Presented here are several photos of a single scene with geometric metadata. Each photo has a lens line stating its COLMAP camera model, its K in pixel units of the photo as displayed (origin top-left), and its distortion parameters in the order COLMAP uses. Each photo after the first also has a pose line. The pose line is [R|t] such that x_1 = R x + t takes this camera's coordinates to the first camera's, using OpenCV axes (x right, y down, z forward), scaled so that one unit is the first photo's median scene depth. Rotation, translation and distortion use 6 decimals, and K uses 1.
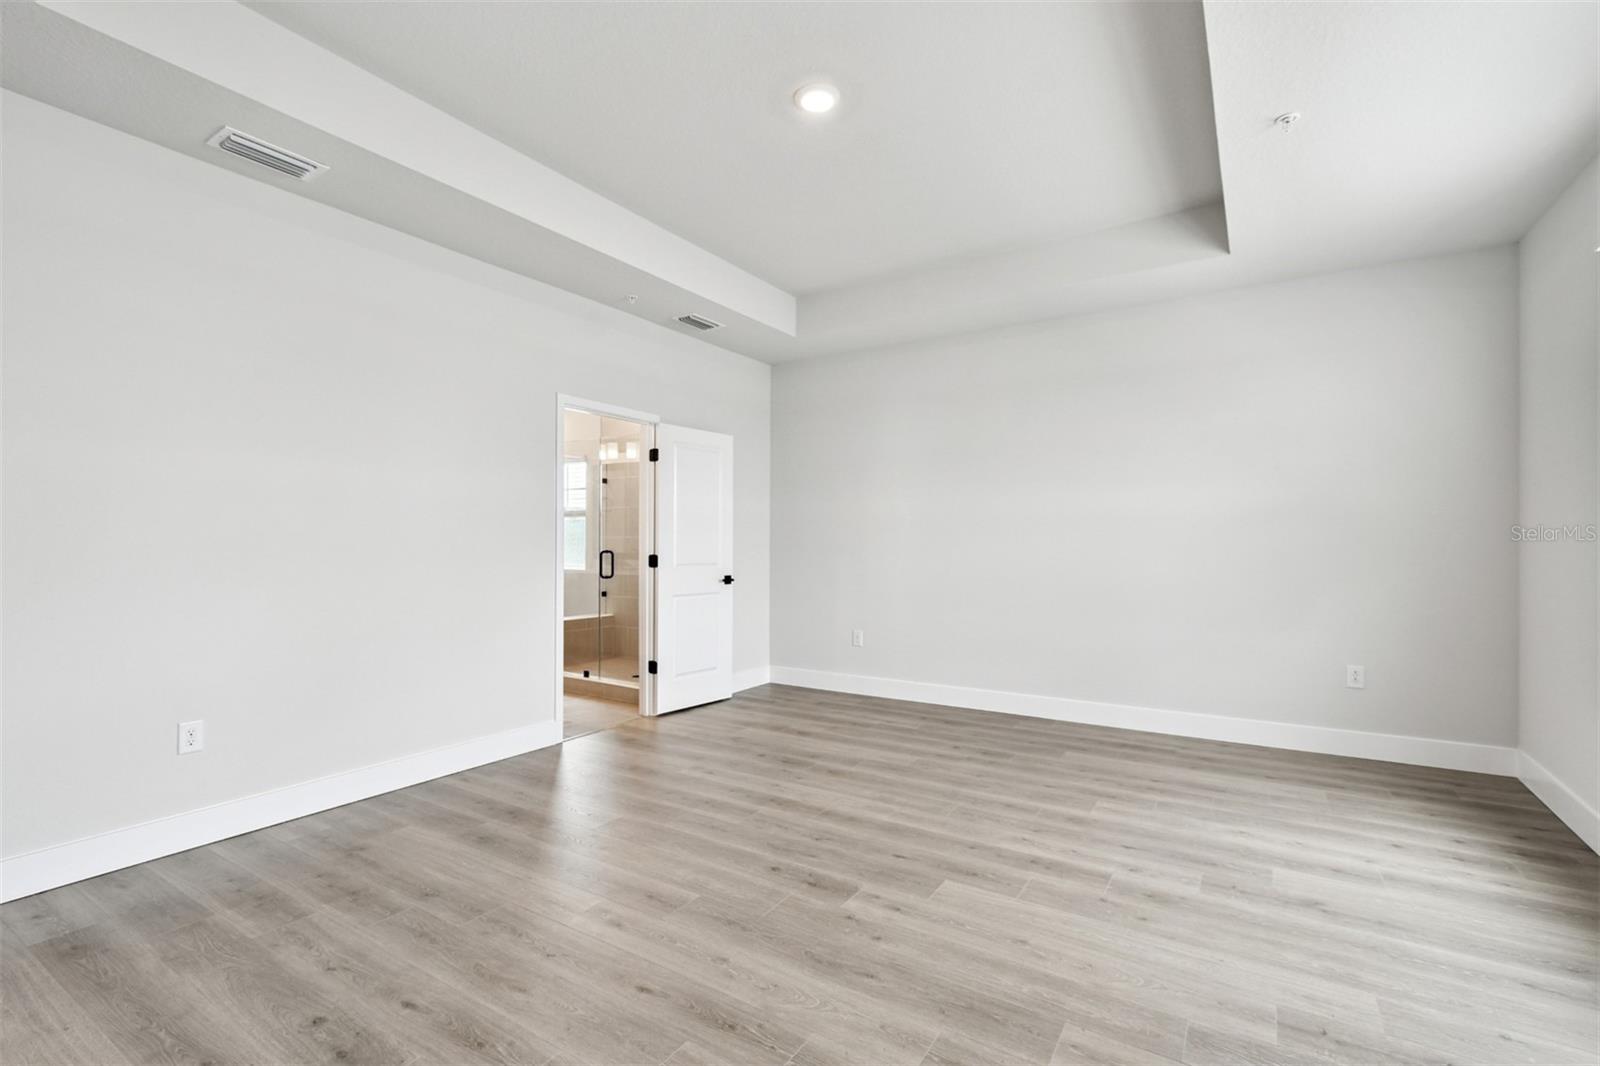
lens RADIAL K [[726.0, 0, 786.8], [0, 726.0, 528.1], [0, 0, 1]] dist [0.004174, -0.000343]
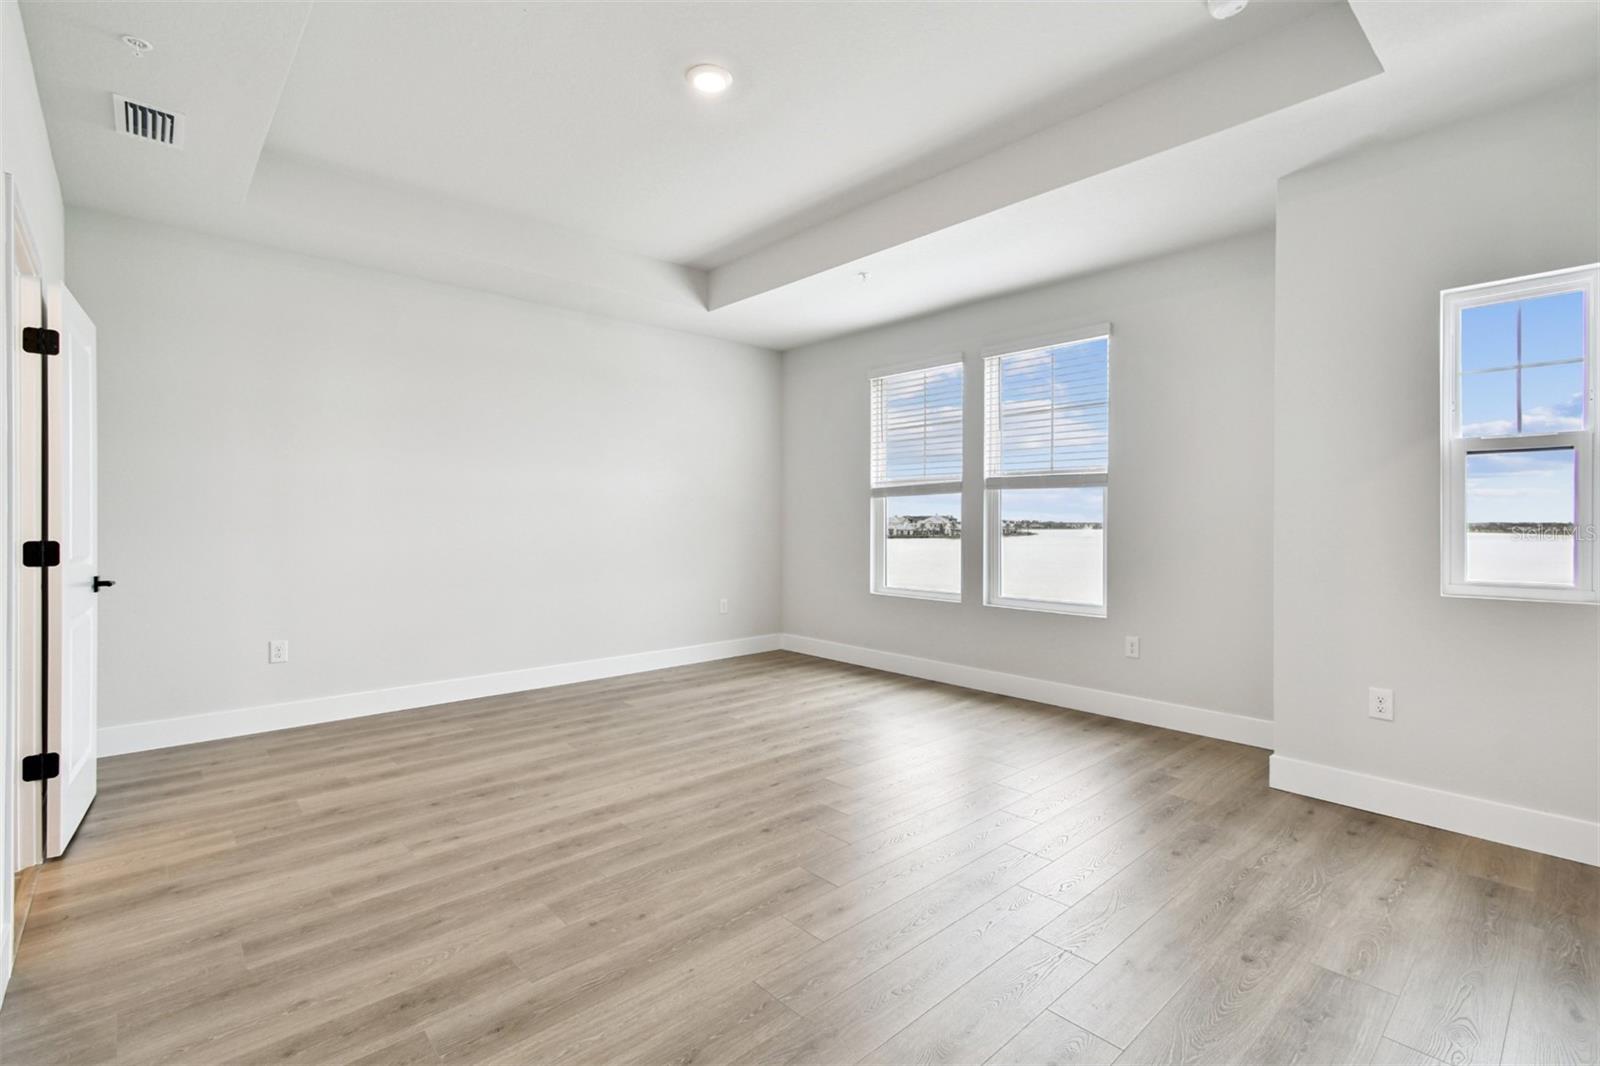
lens RADIAL K [[734.8, 0, 798.6], [0, 734.8, 484.3], [0, 0, 1]] dist [0.009274, 0.000307]
pose [[0.250561, 0.046677, 0.966975, -0.762926], [-0.019944, 0.998874, -0.043049, 0.012344], [-0.967895, -0.008499, 0.251210, 0.503692]]
